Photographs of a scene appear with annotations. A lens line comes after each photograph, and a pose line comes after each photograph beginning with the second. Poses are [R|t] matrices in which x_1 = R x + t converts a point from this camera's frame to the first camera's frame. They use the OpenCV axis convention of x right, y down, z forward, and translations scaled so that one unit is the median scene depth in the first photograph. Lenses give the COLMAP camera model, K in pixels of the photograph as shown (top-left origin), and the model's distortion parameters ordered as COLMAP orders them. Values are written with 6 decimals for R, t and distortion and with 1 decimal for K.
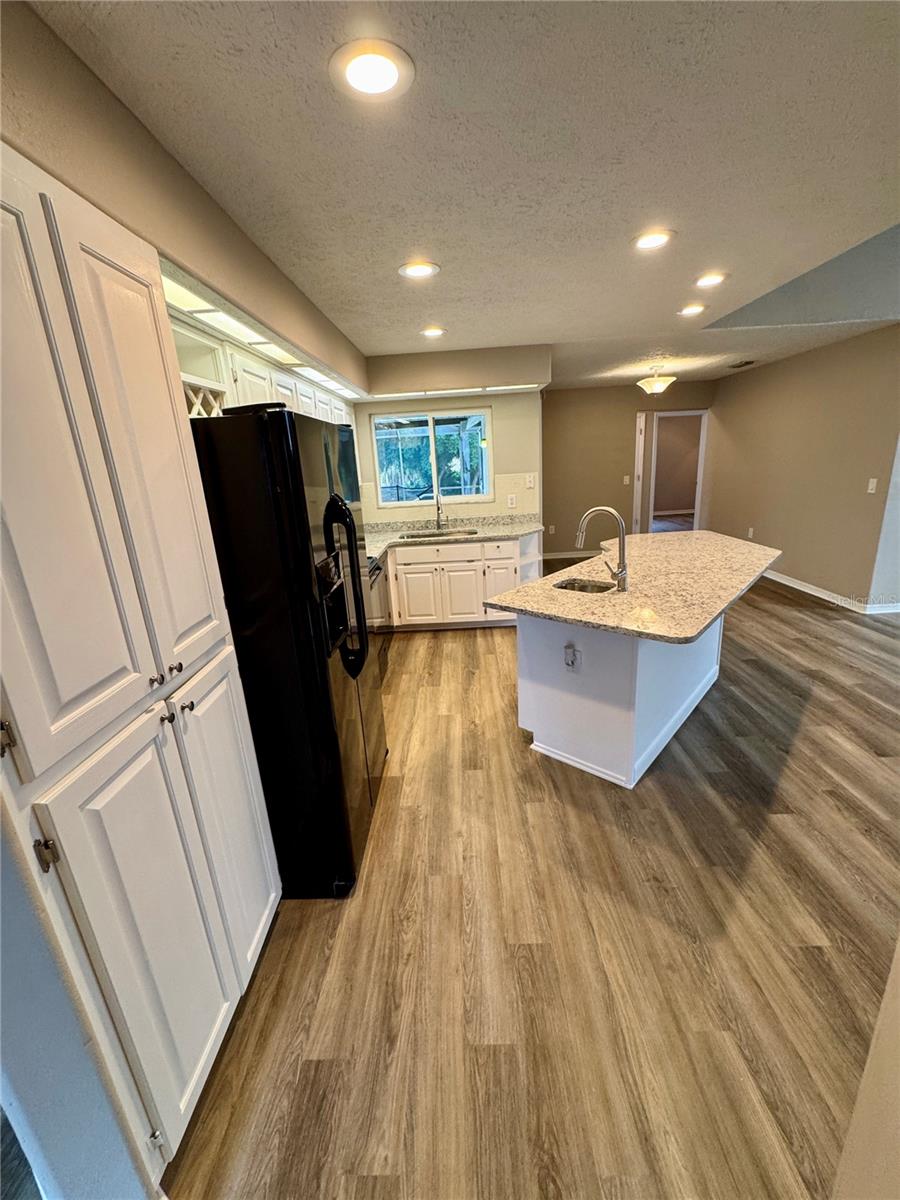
lens RADIAL K [[482.5, 0, 452.0], [0, 482.5, 599.7], [0, 0, 1]] dist [-0.004936, 0.000649]
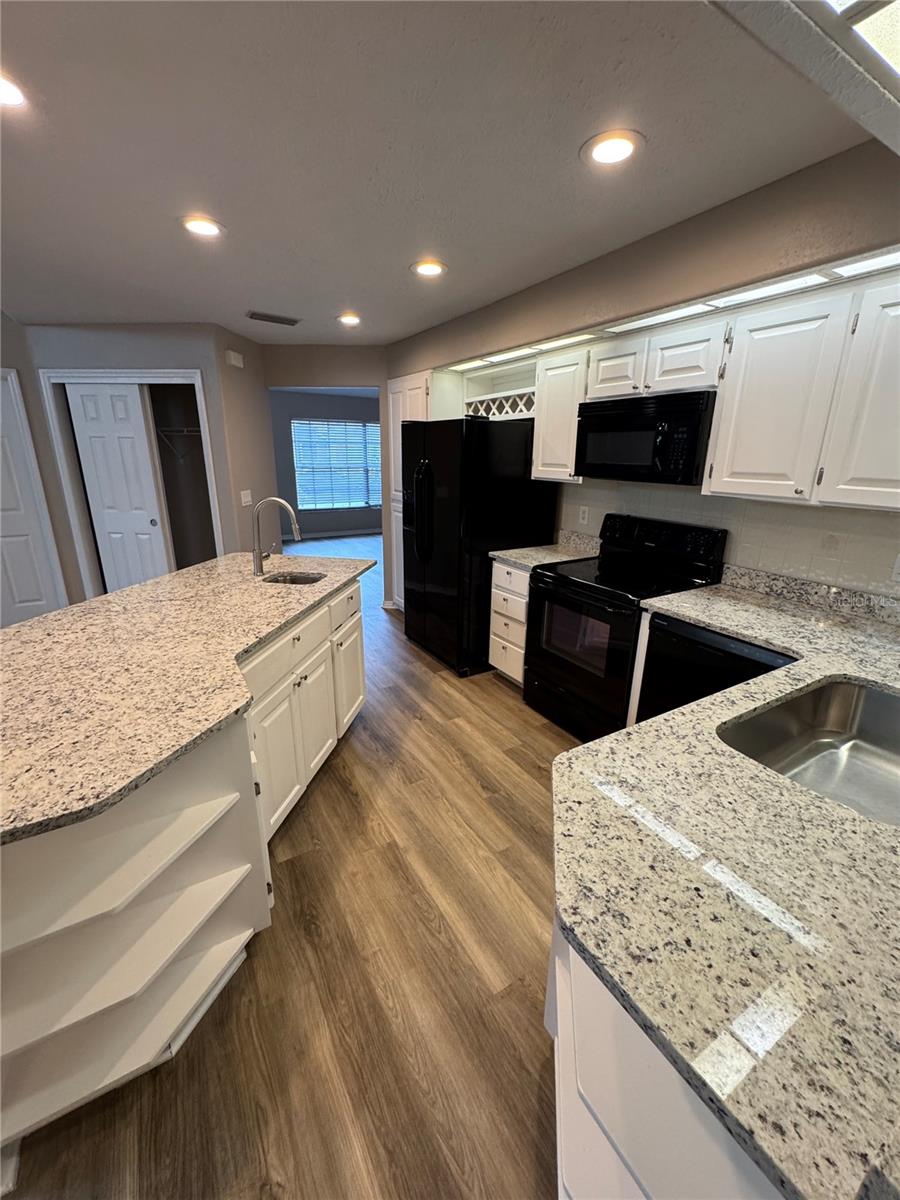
lens RADIAL K [[482.5, 0, 452.0], [0, 482.5, 599.7], [0, 0, 1]] dist [-0.004936, 0.000649]
pose [[-0.846872, 0.197412, -0.493798, 0.439210], [-0.117449, 0.836188, 0.535720, -0.492594], [0.518665, 0.511682, -0.684958, 1.642561]]
